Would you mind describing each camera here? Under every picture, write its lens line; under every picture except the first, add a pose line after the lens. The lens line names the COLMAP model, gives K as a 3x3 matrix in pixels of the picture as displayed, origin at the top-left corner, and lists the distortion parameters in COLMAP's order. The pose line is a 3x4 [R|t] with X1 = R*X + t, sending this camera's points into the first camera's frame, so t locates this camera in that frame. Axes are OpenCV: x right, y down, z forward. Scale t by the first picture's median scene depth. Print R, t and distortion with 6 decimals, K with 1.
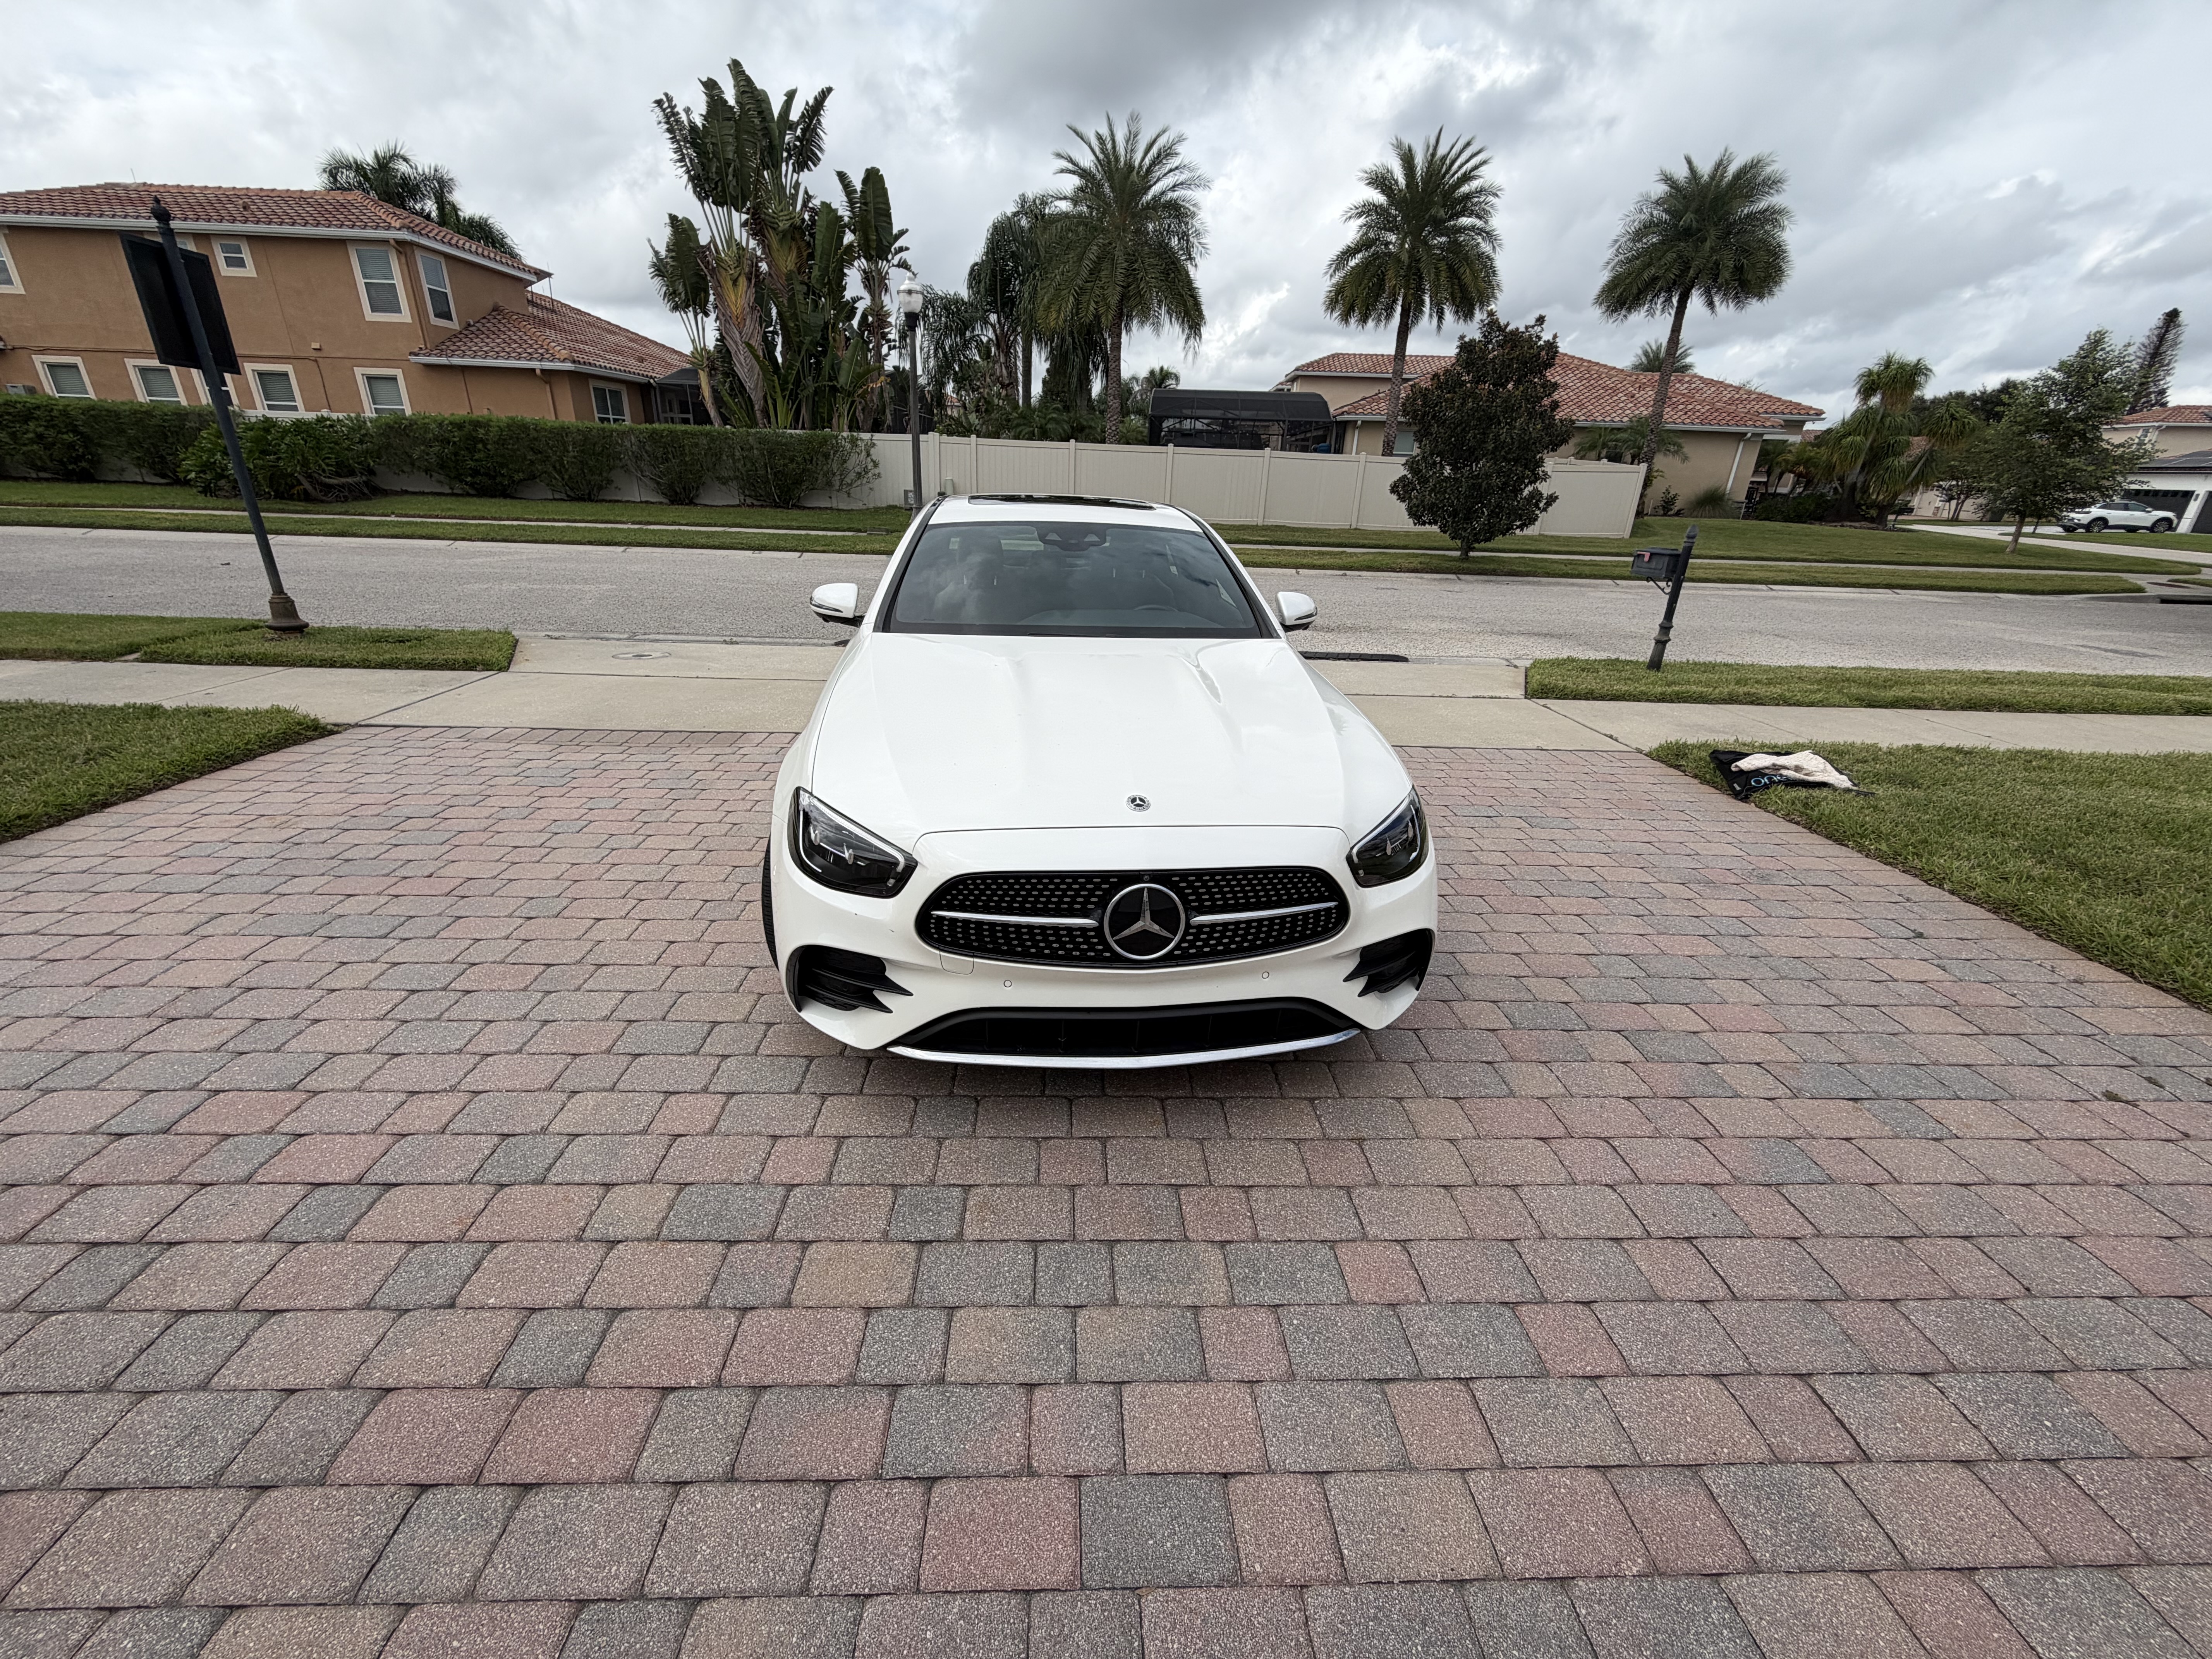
lens RADIAL K [[885.1, 0, 1095.2], [0, 885.1, 831.4], [0, 0, 1]] dist [-0.001262, 0.000052]
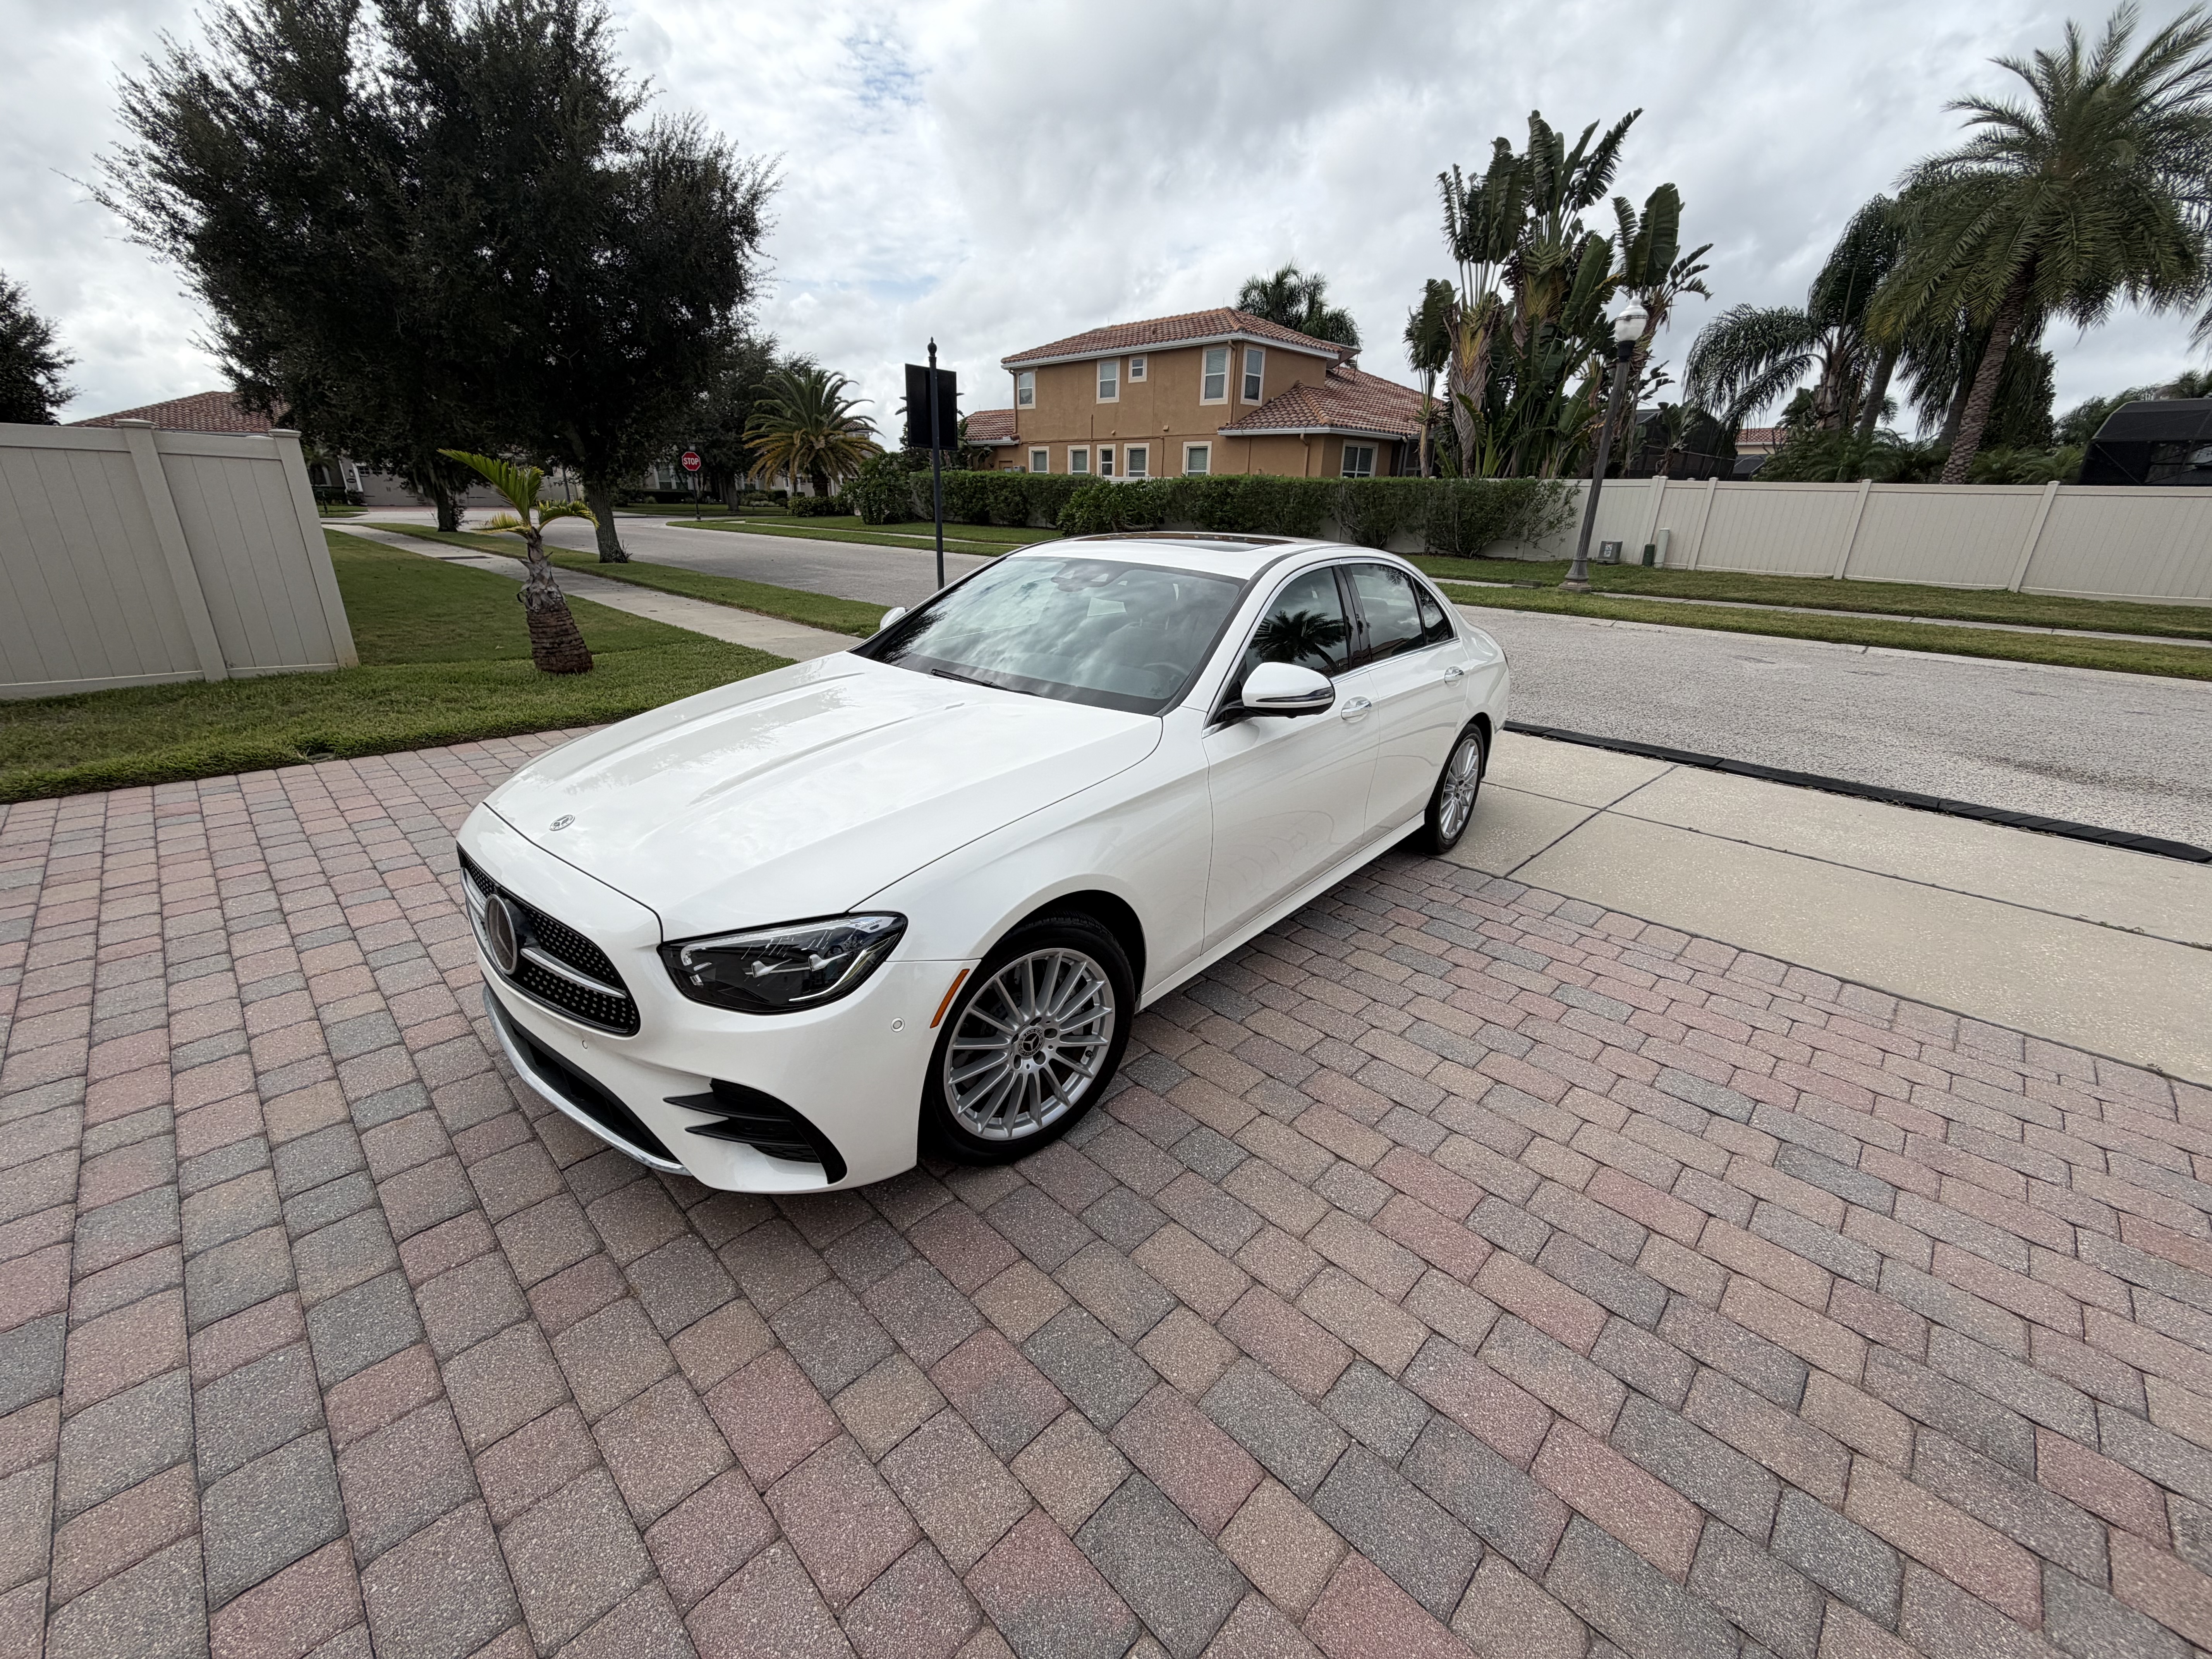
lens RADIAL K [[885.1, 0, 1093.1], [0, 885.1, 827.2], [0, 0, 1]] dist [-0.001262, 0.000052]
pose [[0.685860, 0.237895, -0.687751, 0.108188], [-0.275858, 0.959519, 0.056801, -0.023492], [0.673422, 0.150765, 0.723721, 0.065102]]
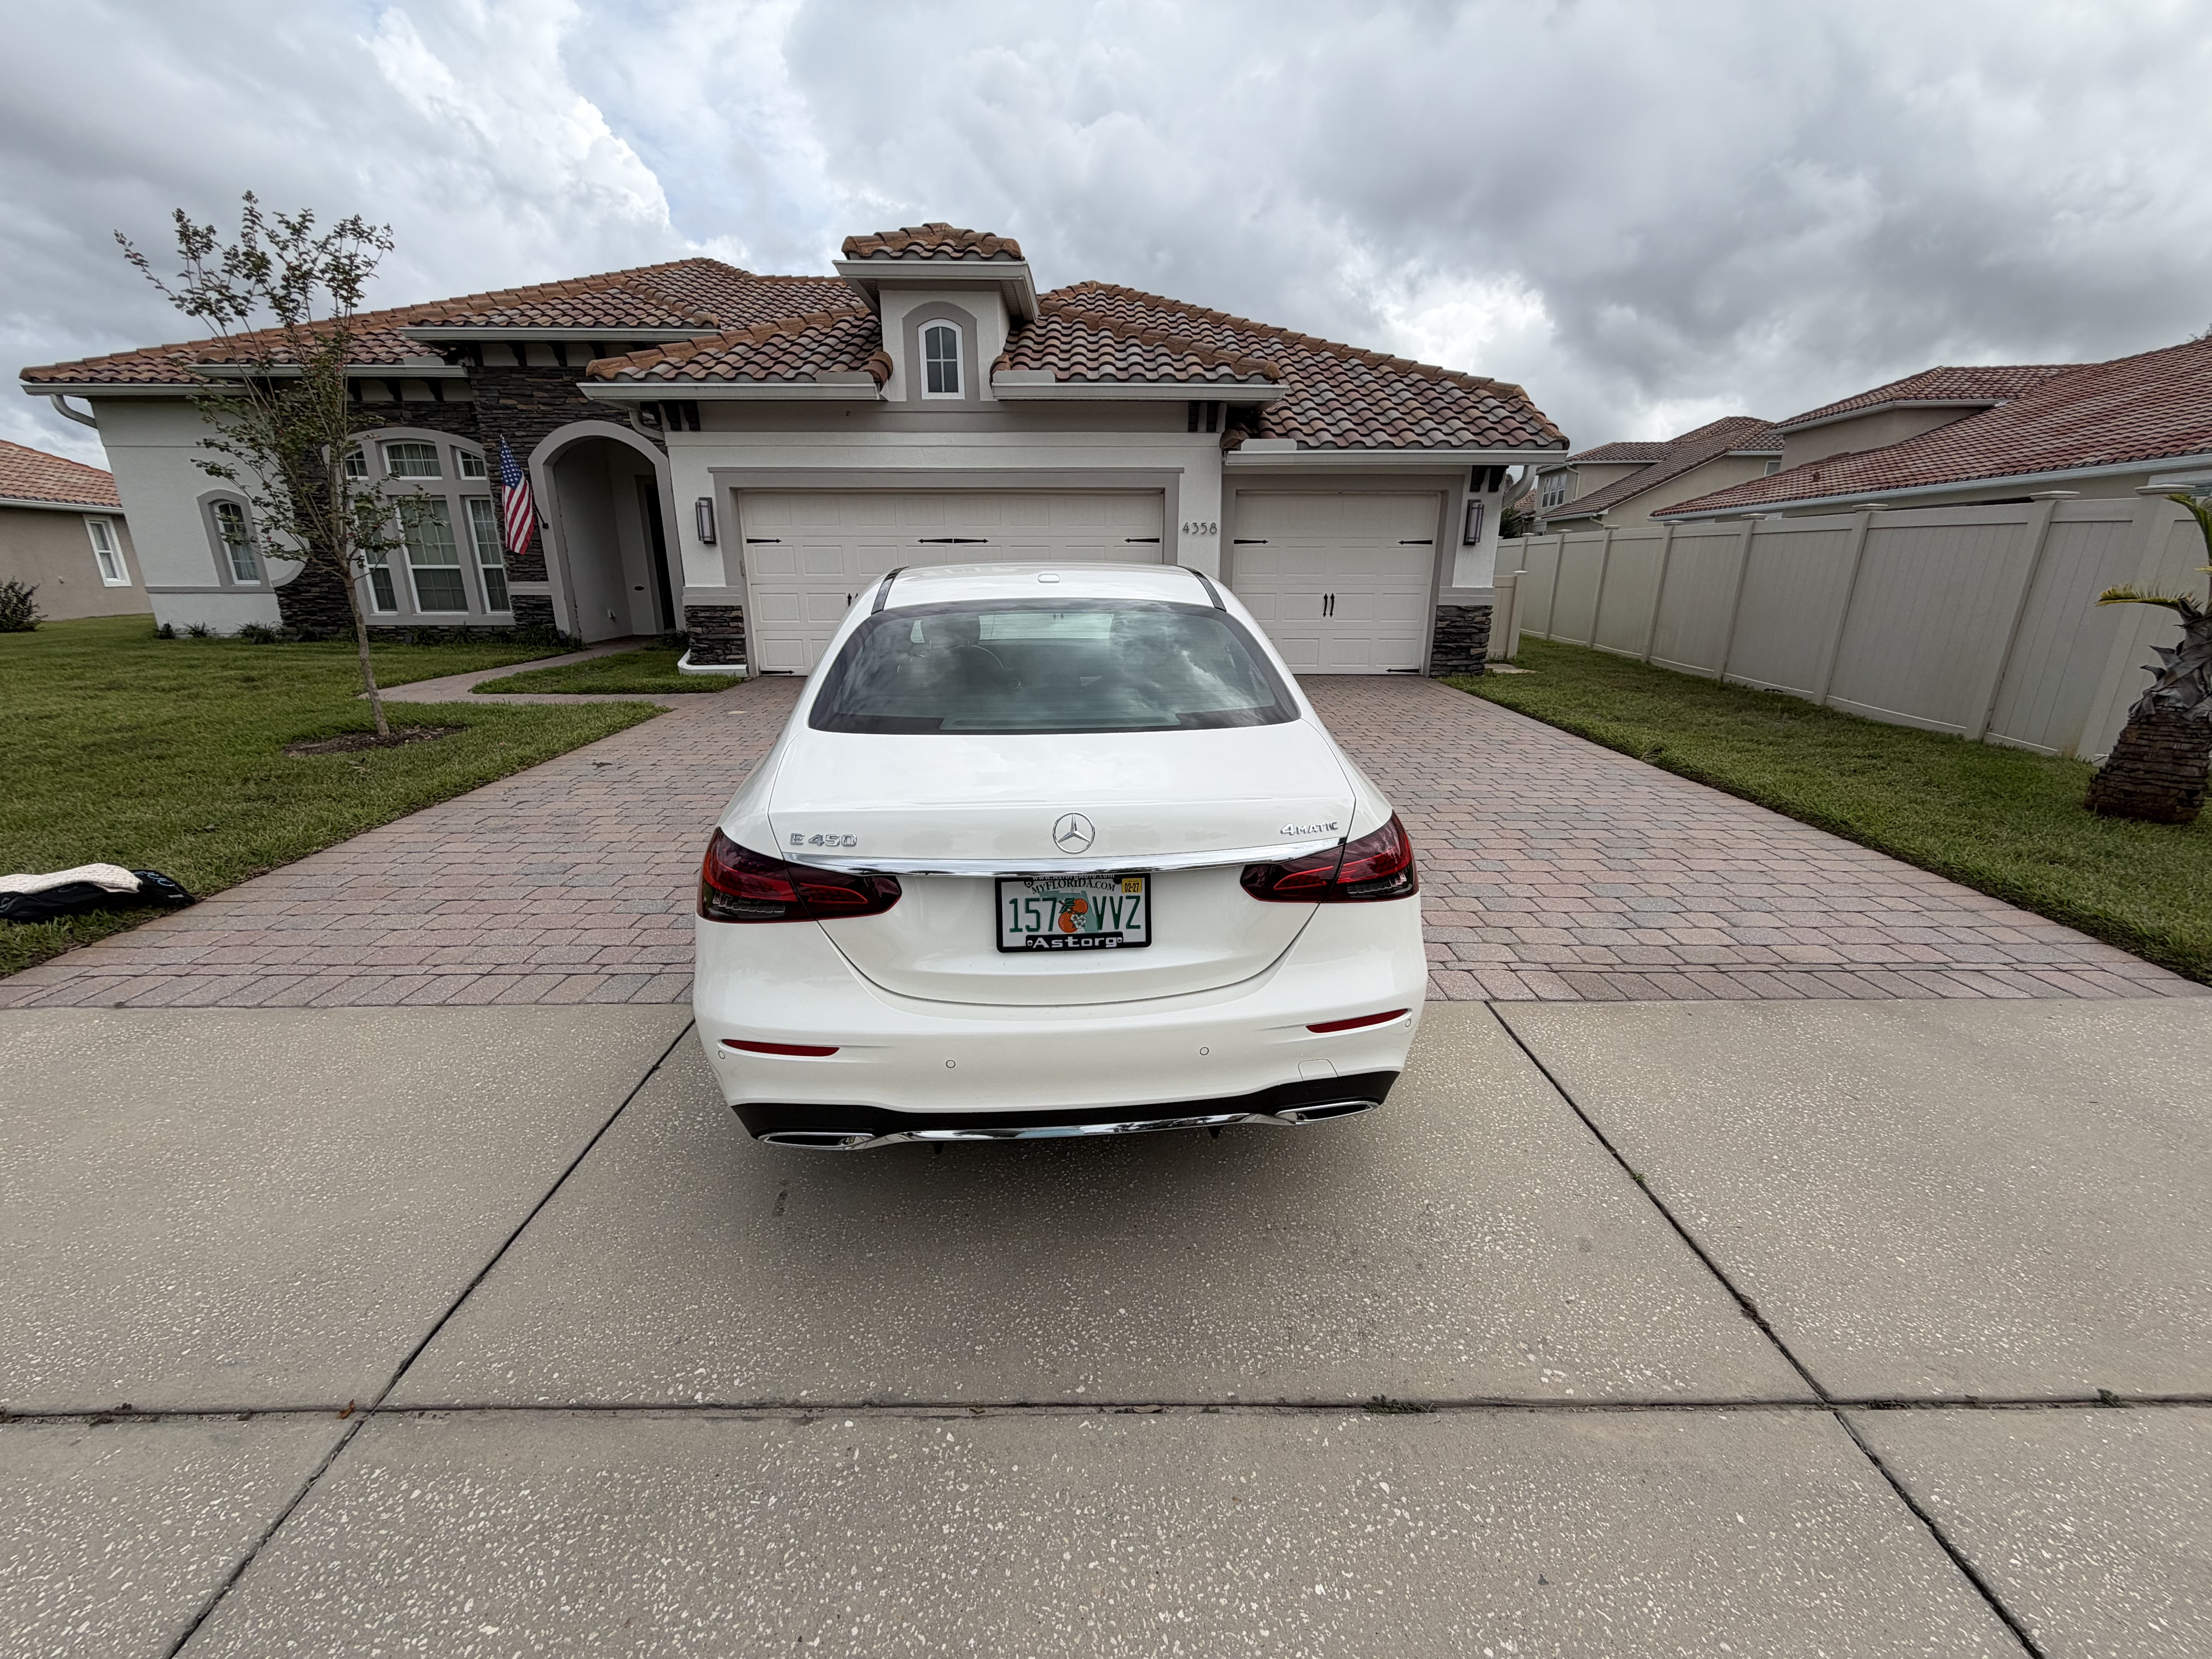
lens RADIAL K [[885.1, 0, 1099.6], [0, 885.1, 829.2], [0, 0, 1]] dist [-0.001262, 0.000052]
pose [[-0.999034, -0.039558, 0.019136, -0.023781], [-0.018629, 0.775661, 0.630875, -0.138924], [-0.039799, 0.629909, -0.775648, 0.352450]]
